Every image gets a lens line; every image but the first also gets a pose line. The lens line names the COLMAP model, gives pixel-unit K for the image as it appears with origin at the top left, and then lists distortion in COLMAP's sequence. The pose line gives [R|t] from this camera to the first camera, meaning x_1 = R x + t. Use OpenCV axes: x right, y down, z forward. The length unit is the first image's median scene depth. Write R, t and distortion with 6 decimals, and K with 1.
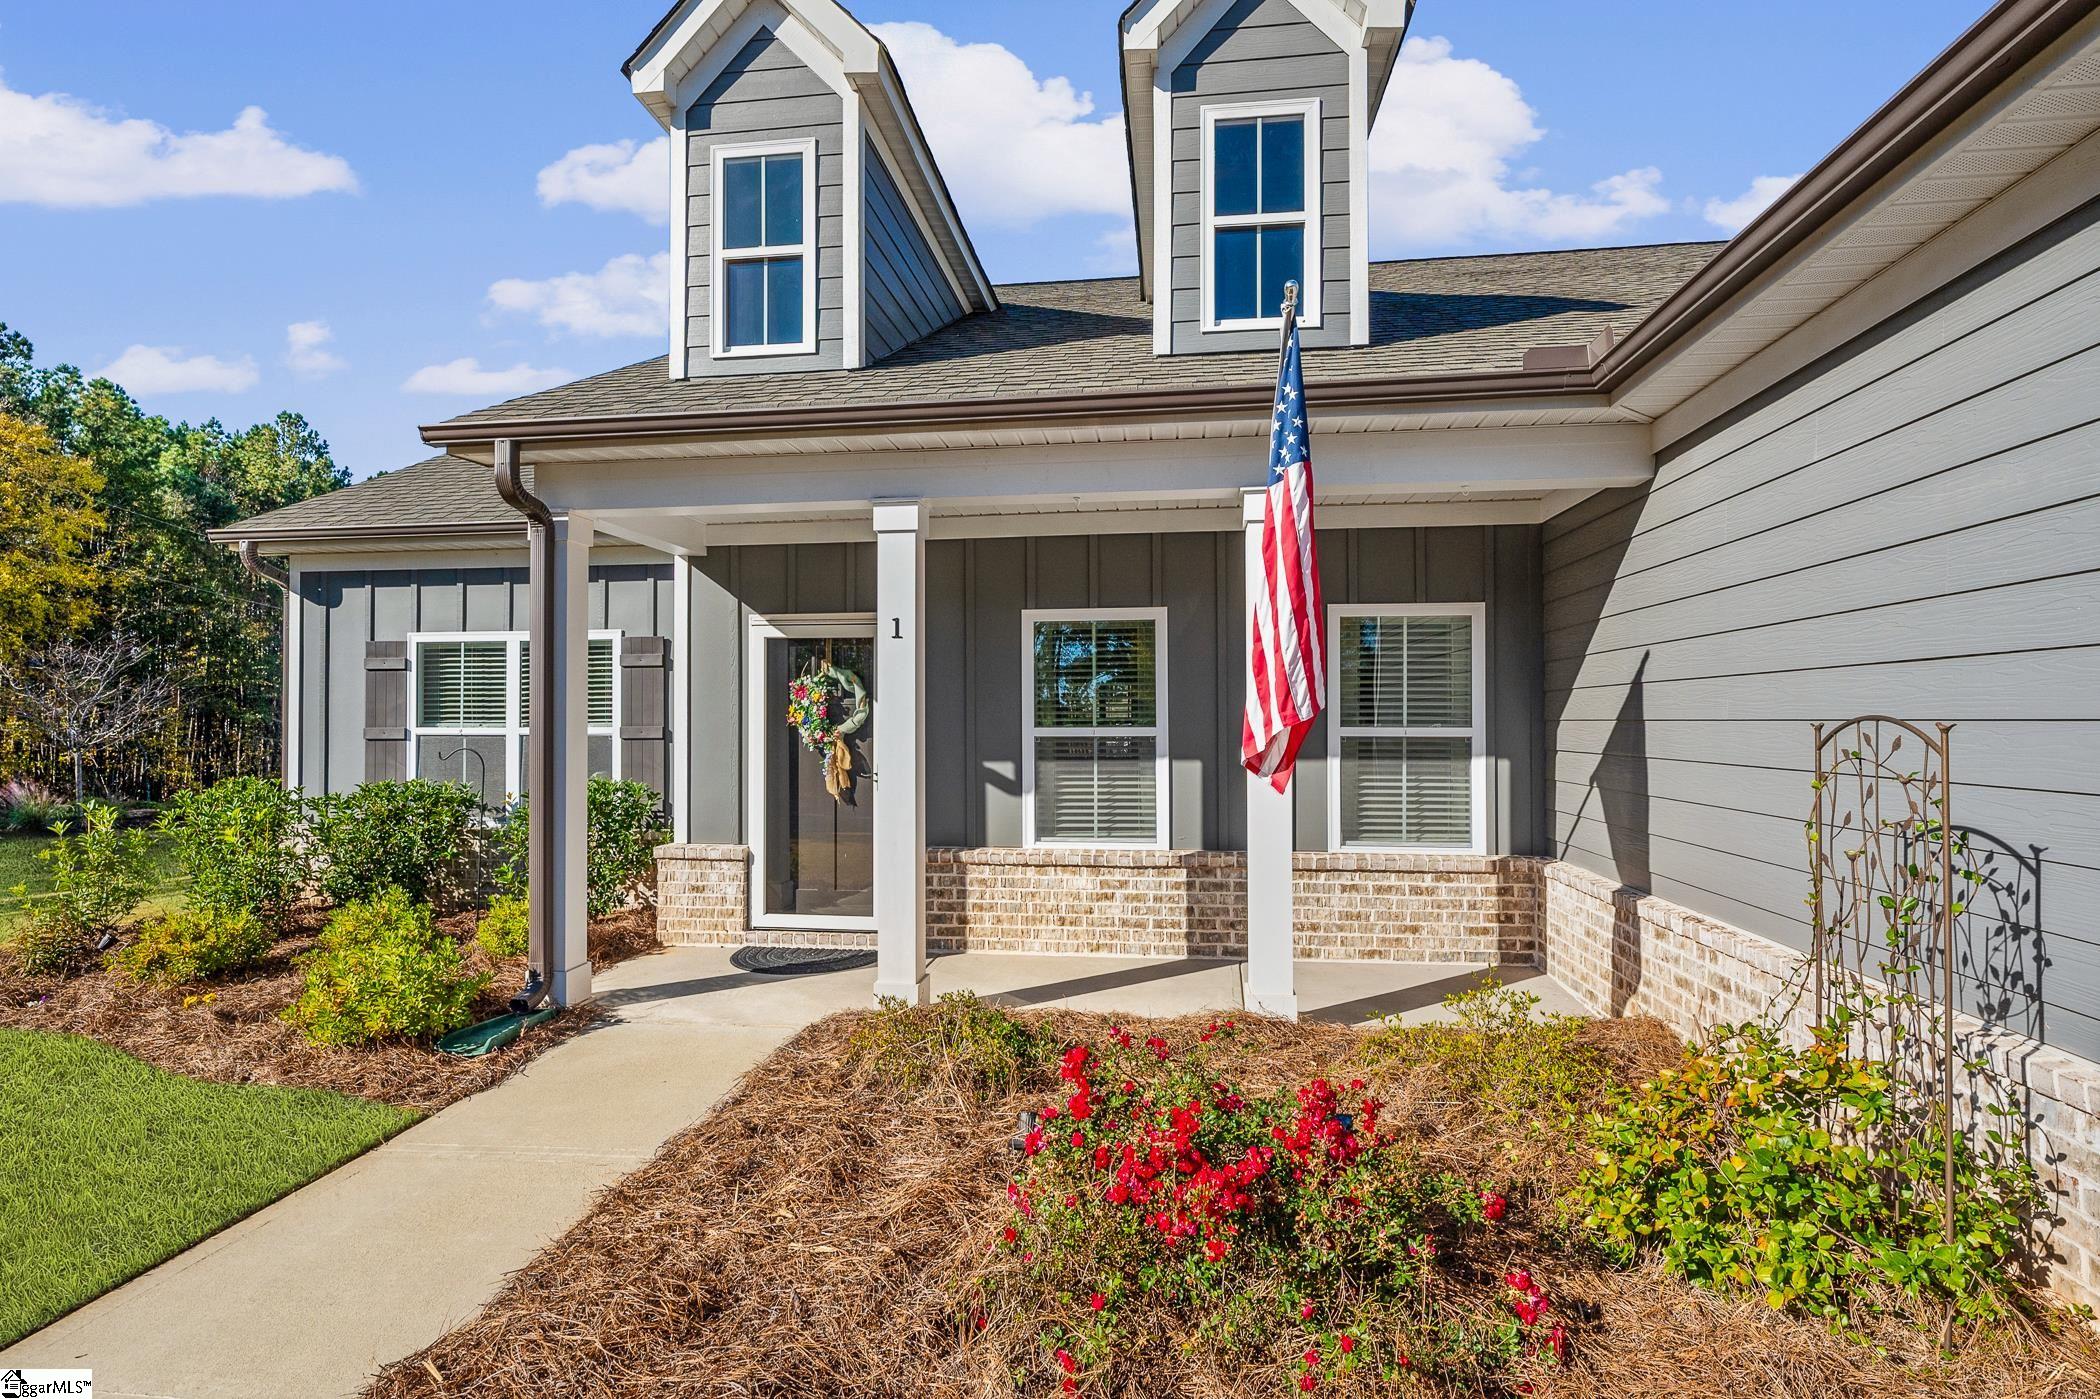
lens RADIAL K [[1016.1, 0, 1049.3], [0, 1016.1, 698.1], [0, 0, 1]] dist [0.001123, 0.000099]
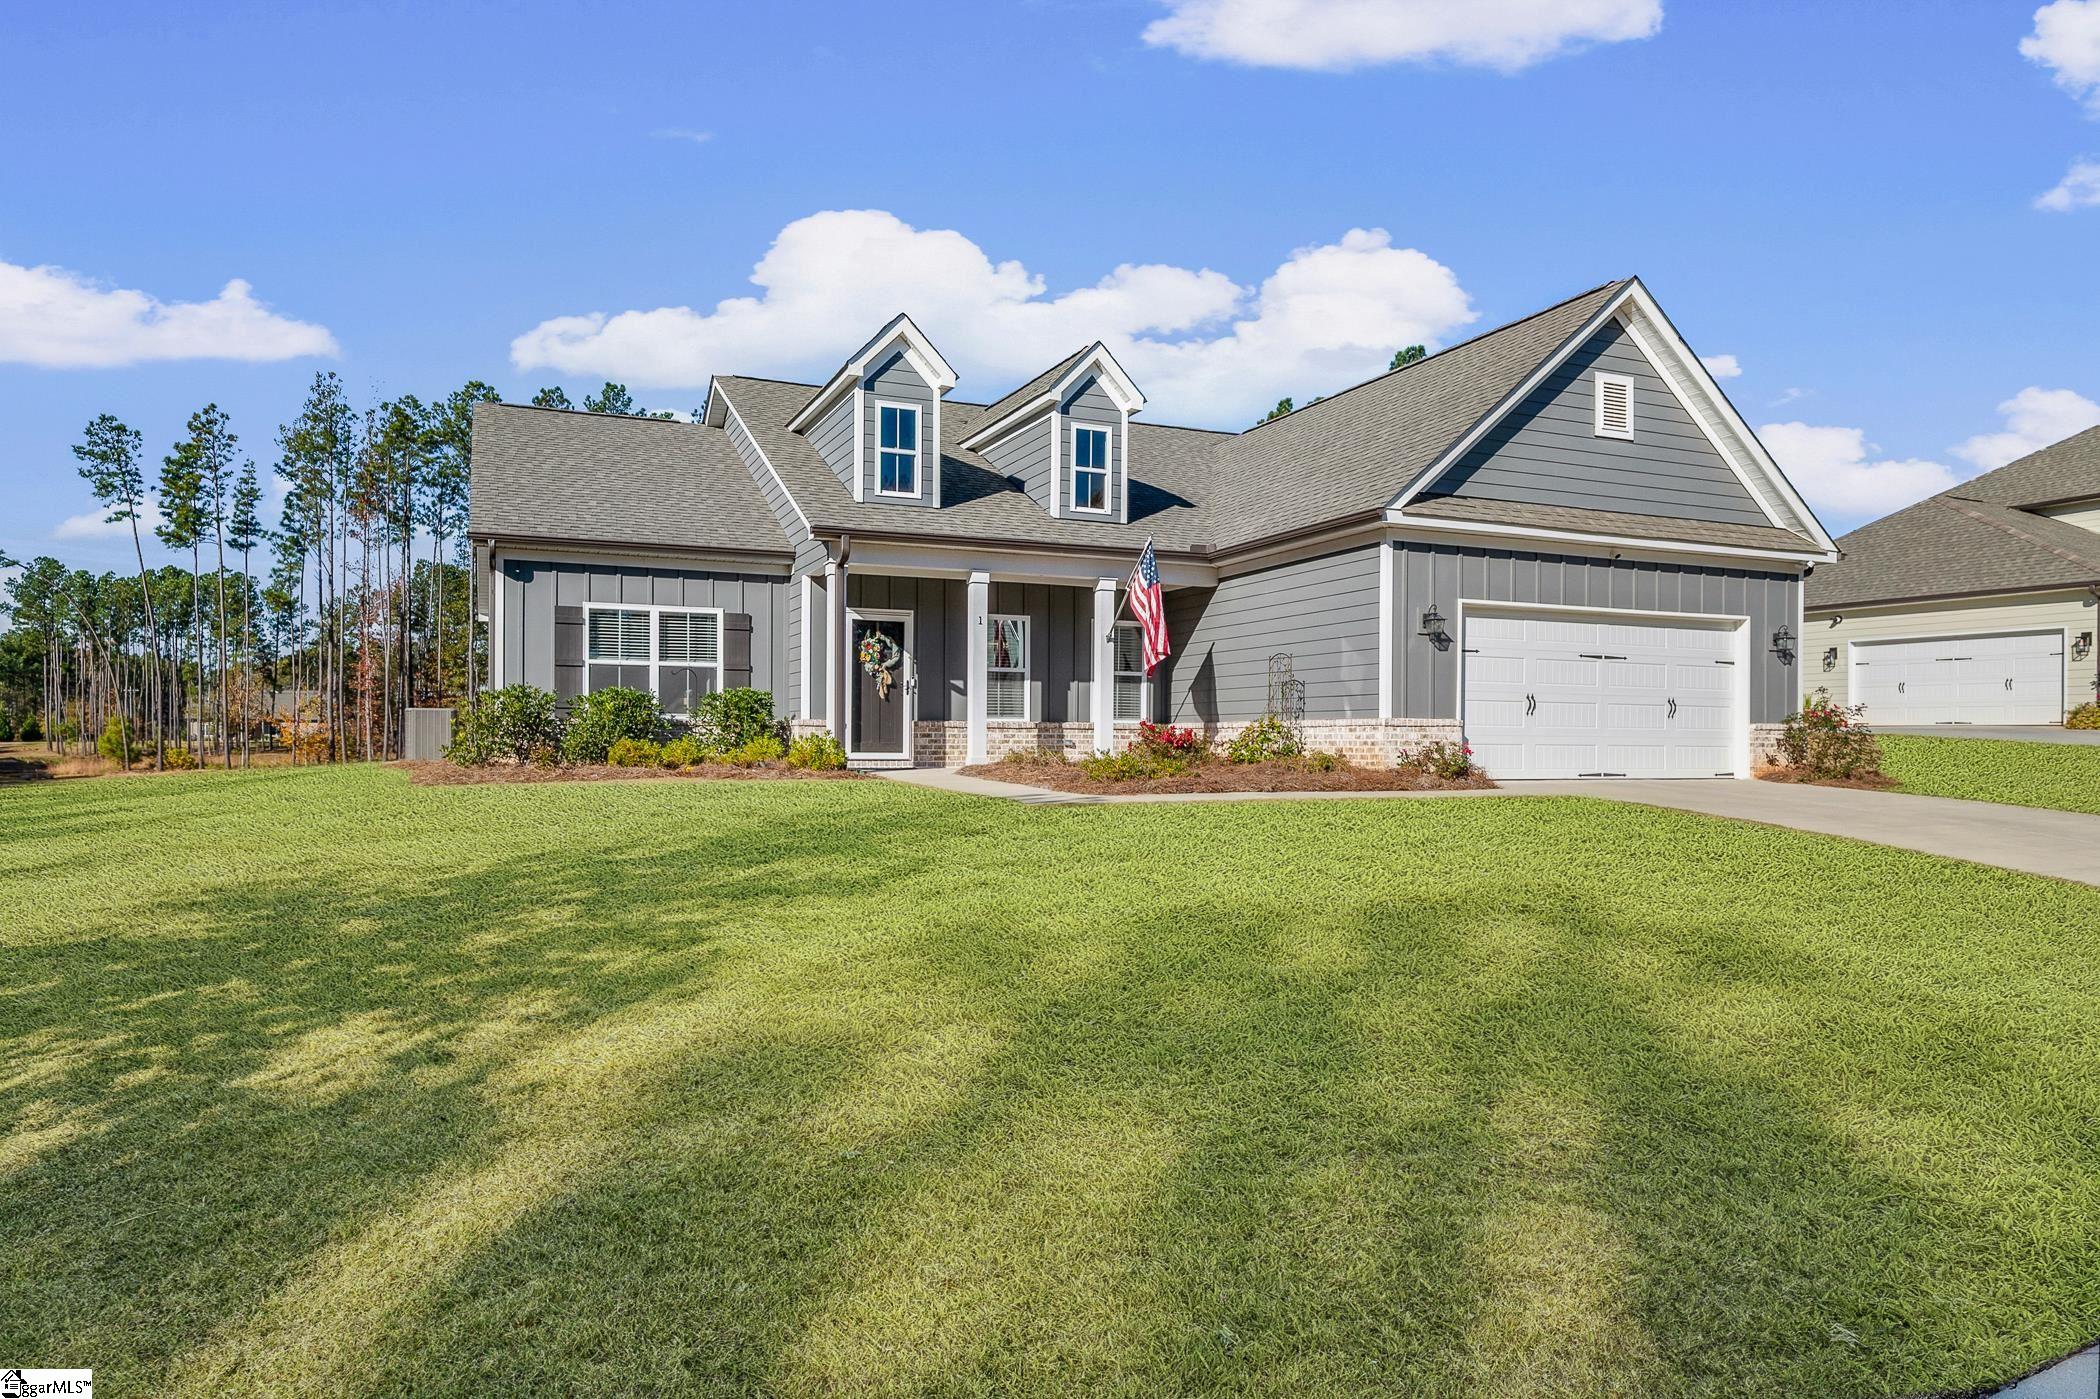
lens RADIAL K [[1291.3, 0, 1050.1], [0, 1291.3, 712.8], [0, 0, 1]] dist [-0.001169, 0.000047]
pose [[0.850280, 0.015706, 0.526096, -1.372658], [-0.018333, 0.999832, -0.000220, 0.129637], [-0.526011, -0.009458, 0.850425, -1.499082]]
